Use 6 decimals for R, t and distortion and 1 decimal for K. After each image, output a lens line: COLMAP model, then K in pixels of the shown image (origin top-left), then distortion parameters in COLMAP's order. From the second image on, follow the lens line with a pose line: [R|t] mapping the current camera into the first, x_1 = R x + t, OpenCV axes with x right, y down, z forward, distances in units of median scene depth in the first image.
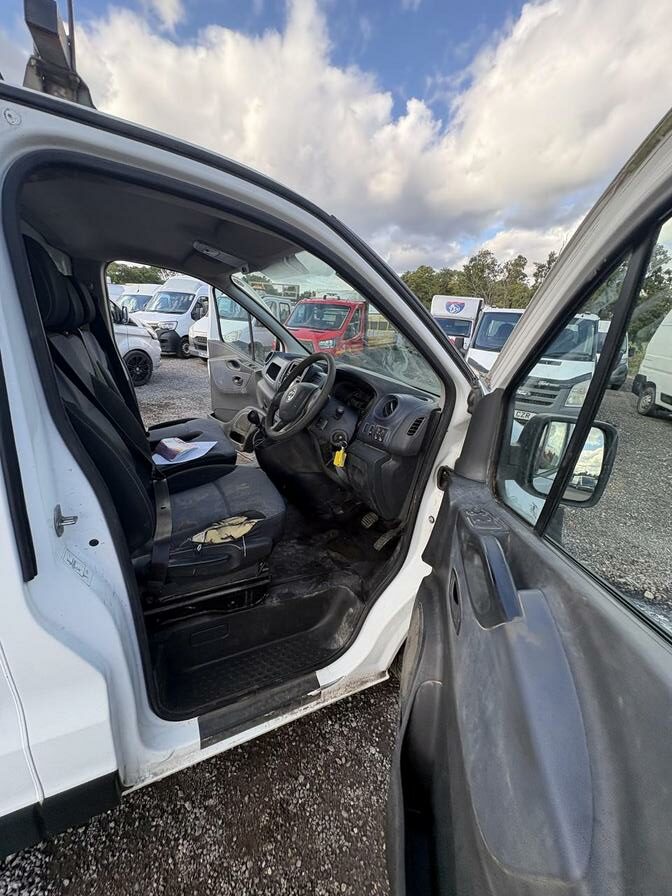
lens RADIAL K [[359.1, 0, 338.2], [0, 359.1, 450.8], [0, 0, 1]] dist [-0.002331, 0.002031]
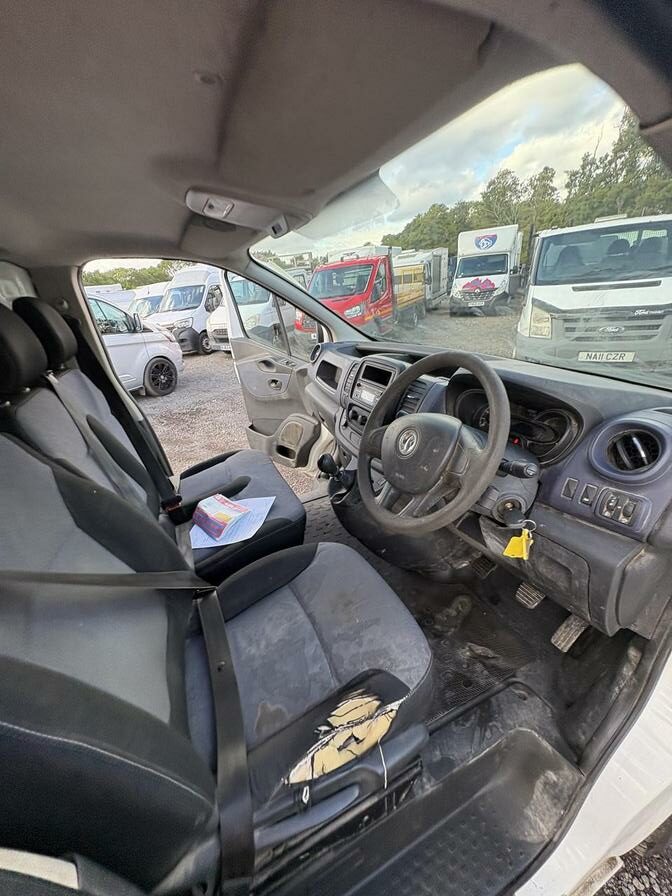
lens RADIAL K [[359.1, 0, 338.6], [0, 359.1, 443.9], [0, 0, 1]] dist [-0.002331, 0.002031]
pose [[0.983229, -0.152820, -0.099528, -0.041035], [0.159591, 0.985106, 0.064010, -0.046749], [0.088263, -0.078820, 0.992974, 0.103212]]
